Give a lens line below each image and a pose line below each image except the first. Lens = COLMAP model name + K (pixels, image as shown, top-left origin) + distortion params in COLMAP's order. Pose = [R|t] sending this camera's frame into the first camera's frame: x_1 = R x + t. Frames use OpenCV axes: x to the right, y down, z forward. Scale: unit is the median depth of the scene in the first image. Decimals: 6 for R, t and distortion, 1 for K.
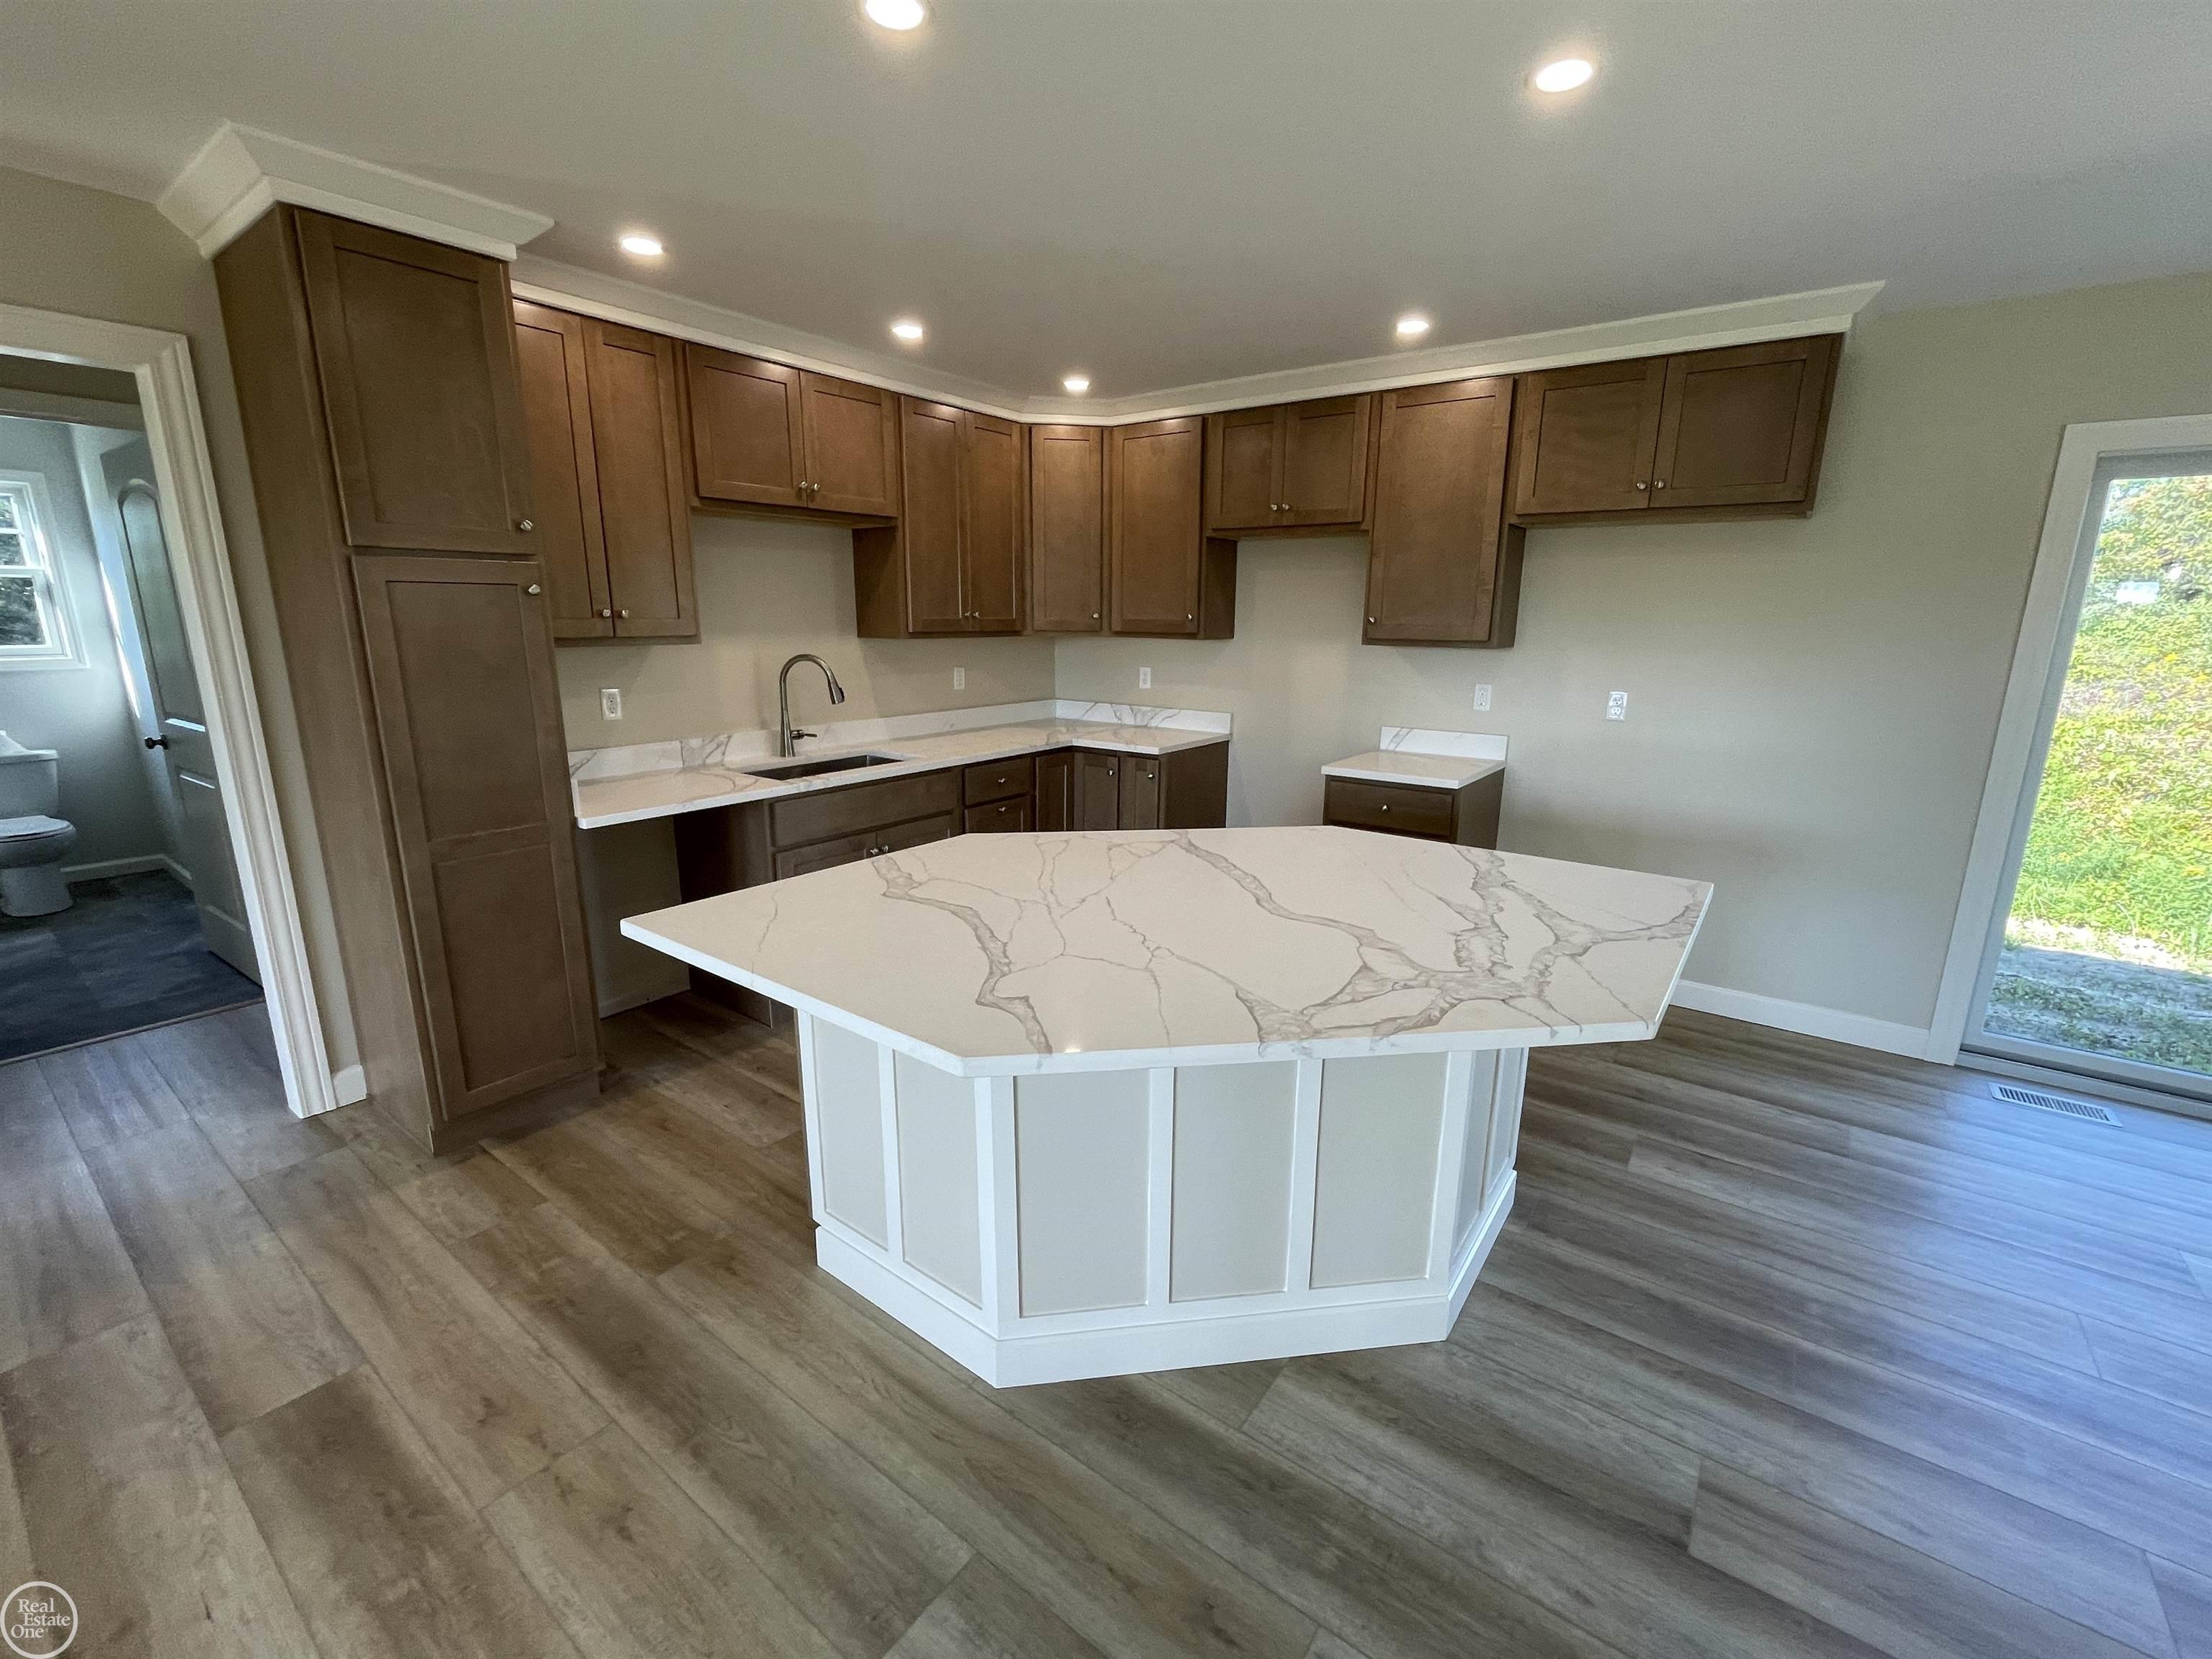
lens RADIAL K [[932.3, 0, 1104.8], [0, 932.3, 827.5], [0, 0, 1]] dist [-0.003726, -0.000071]
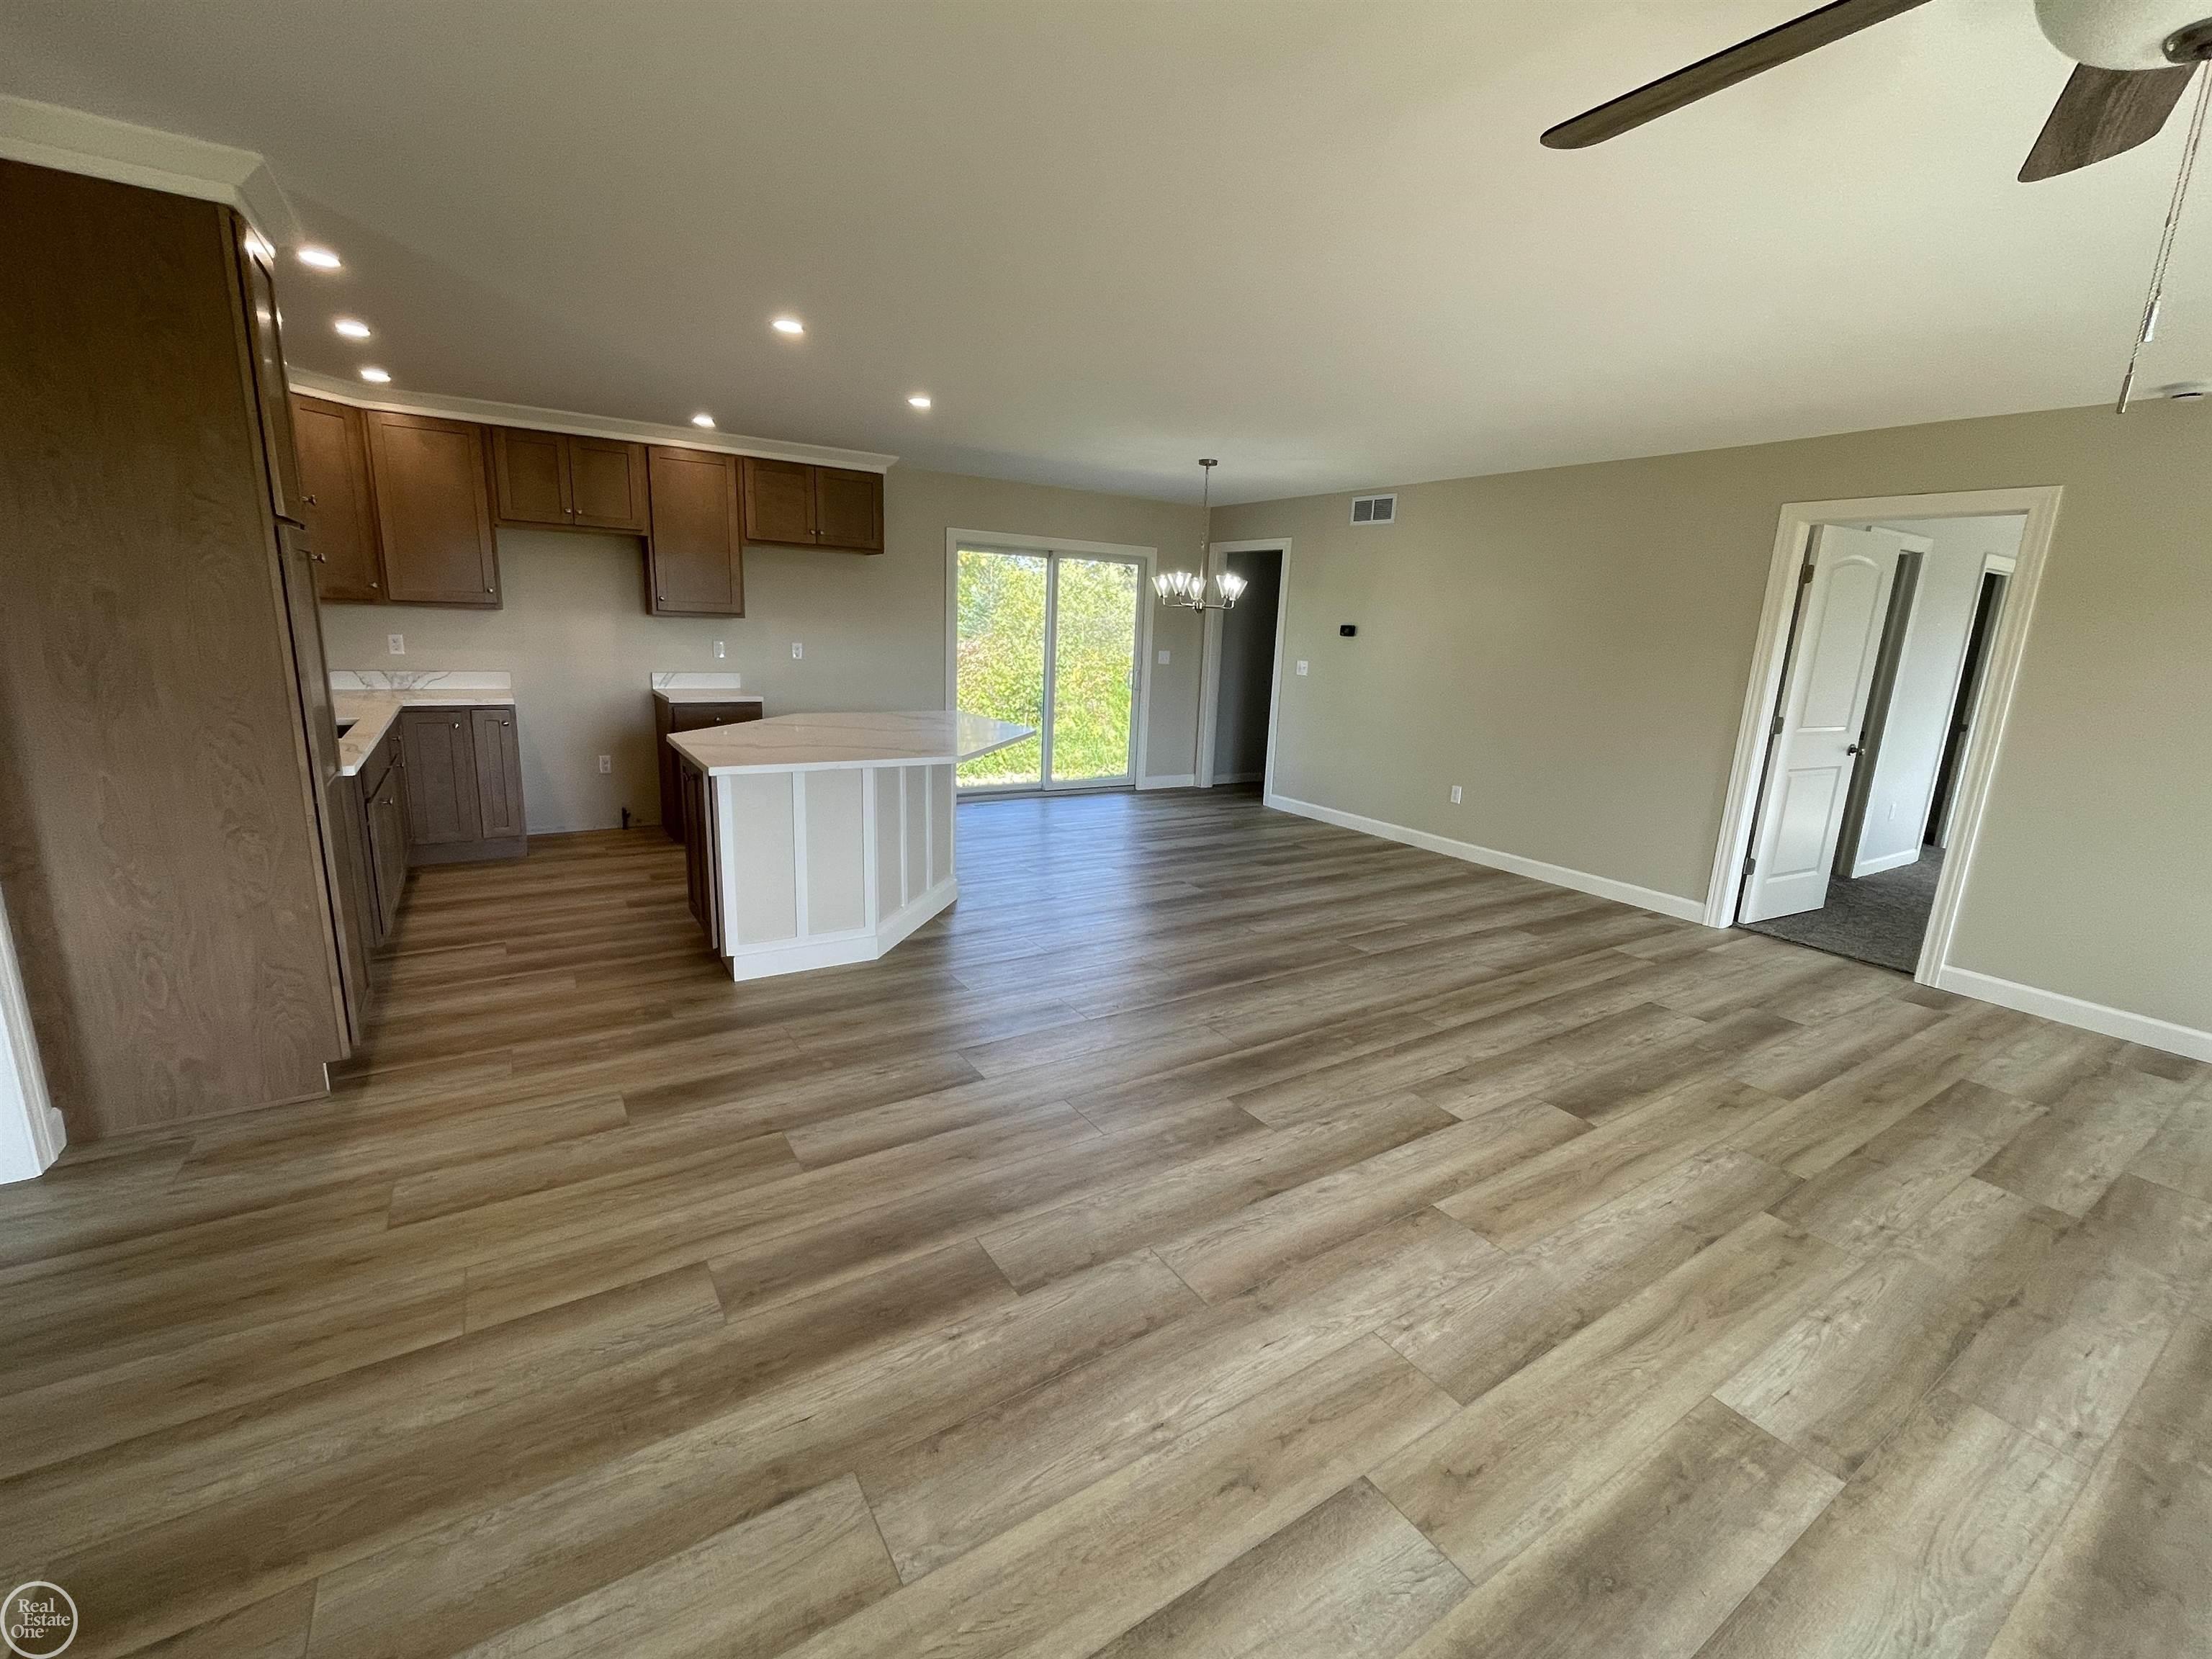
lens RADIAL K [[932.3, 0, 1104.8], [0, 932.3, 827.5], [0, 0, 1]] dist [-0.003726, -0.000071]
pose [[0.351356, -0.198983, 0.914852, -0.985386], [0.174246, 0.973979, 0.144923, 0.043265], [-0.919885, 0.108490, 0.376885, -0.180046]]
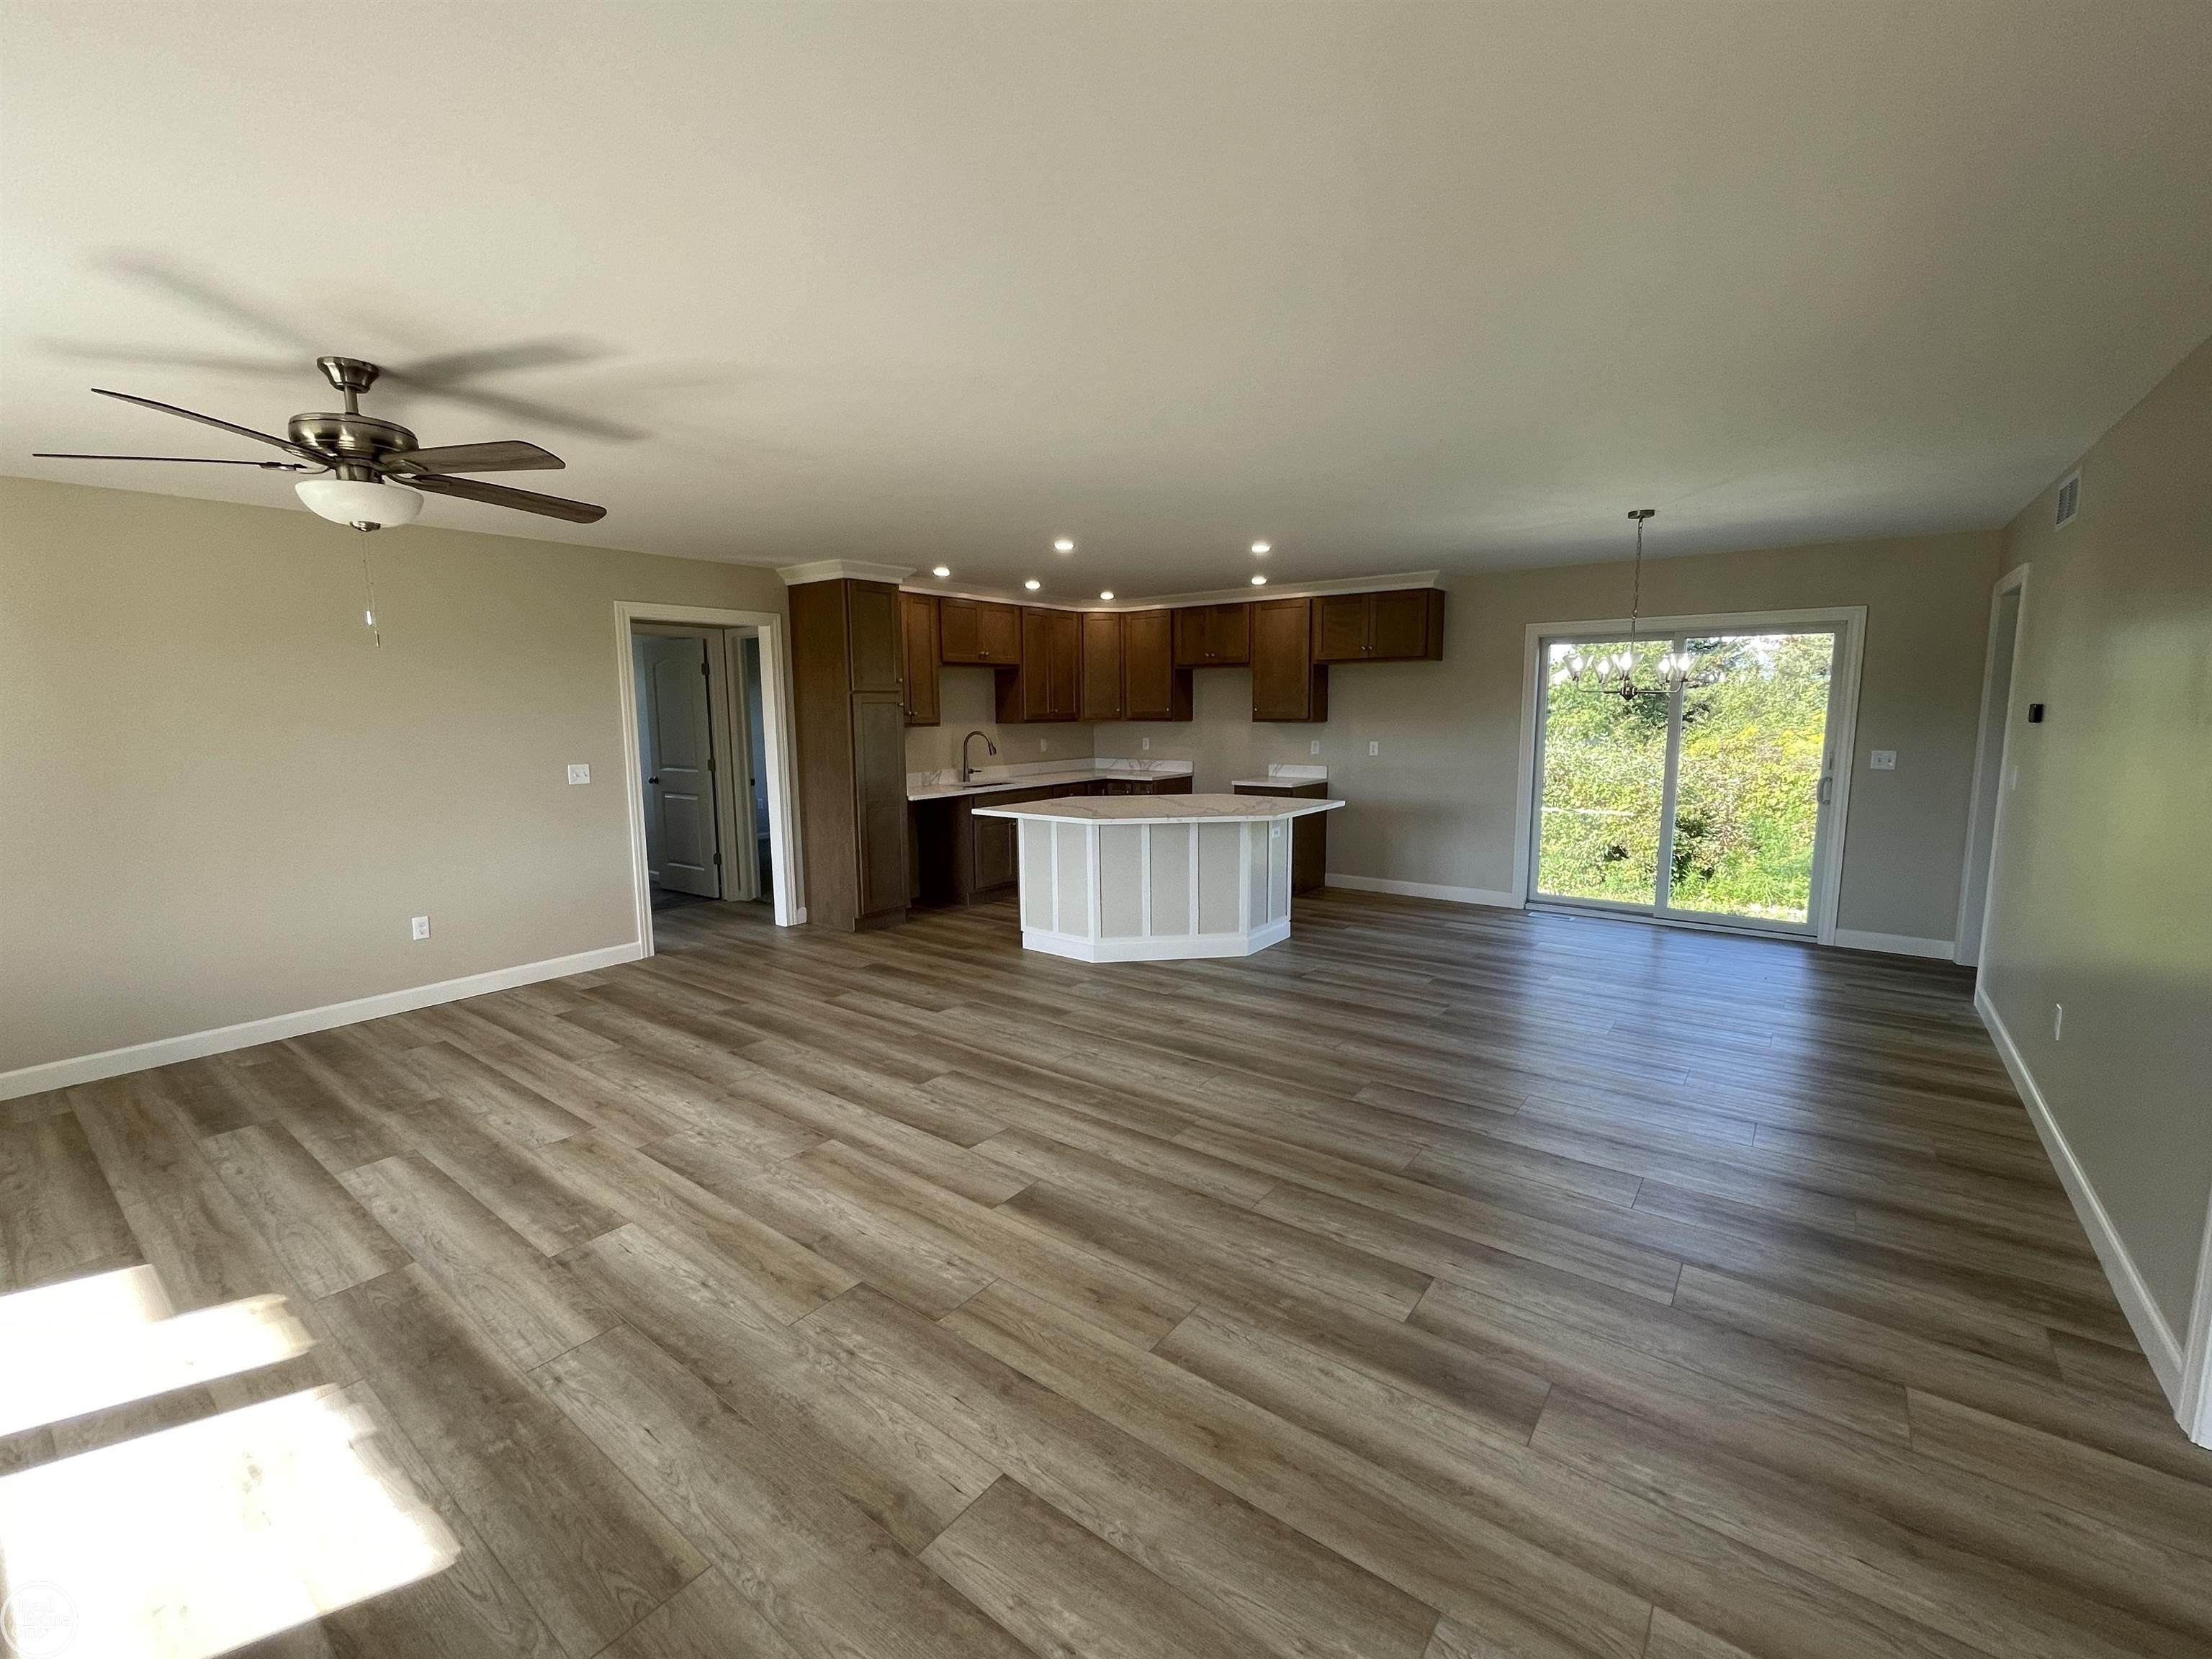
lens RADIAL K [[932.3, 0, 1104.8], [0, 932.3, 827.5], [0, 0, 1]] dist [-0.003726, -0.000071]
pose [[0.999726, -0.016882, -0.016203, -0.013040], [0.015237, 0.995190, -0.096770, 0.243659], [0.017759, 0.096497, 0.995175, -1.087671]]
